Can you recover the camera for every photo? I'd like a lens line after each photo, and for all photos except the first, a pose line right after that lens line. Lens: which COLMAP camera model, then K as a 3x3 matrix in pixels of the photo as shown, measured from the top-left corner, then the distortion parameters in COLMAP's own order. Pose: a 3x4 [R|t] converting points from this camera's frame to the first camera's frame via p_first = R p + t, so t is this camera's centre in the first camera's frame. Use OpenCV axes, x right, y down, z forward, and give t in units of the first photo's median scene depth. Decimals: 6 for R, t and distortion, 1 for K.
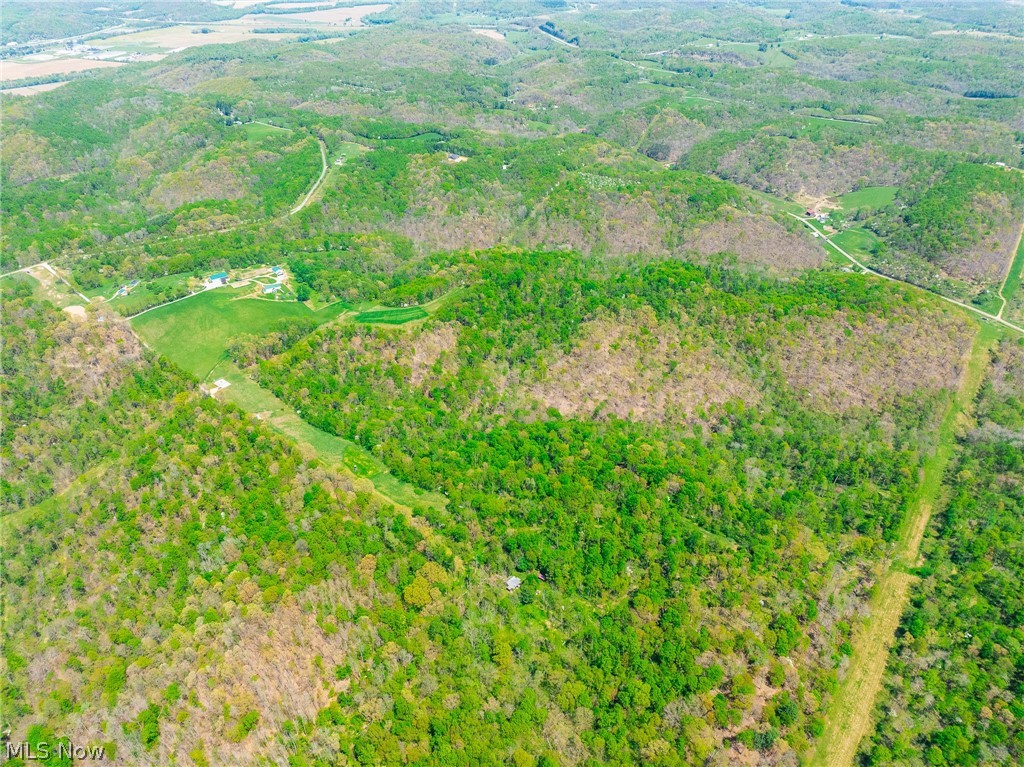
lens RADIAL K [[730.6, 0, 512.0], [0, 730.6, 383.5], [0, 0, 1]] dist [-0.005533, -0.001340]
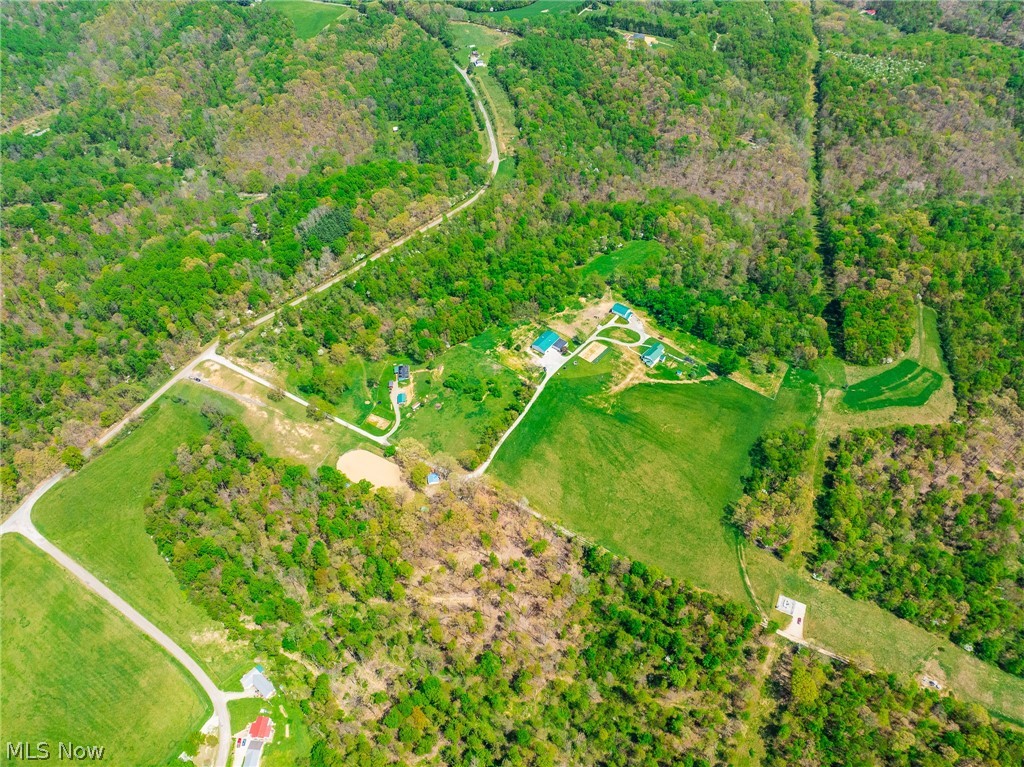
lens RADIAL K [[730.6, 0, 512.0], [0, 730.6, 383.5], [0, 0, 1]] dist [-0.005533, -0.001340]
pose [[0.974294, -0.155810, 0.162712, -0.540130], [0.115459, 0.965543, 0.233230, -0.258673], [-0.193445, -0.208448, 0.958712, 0.442695]]
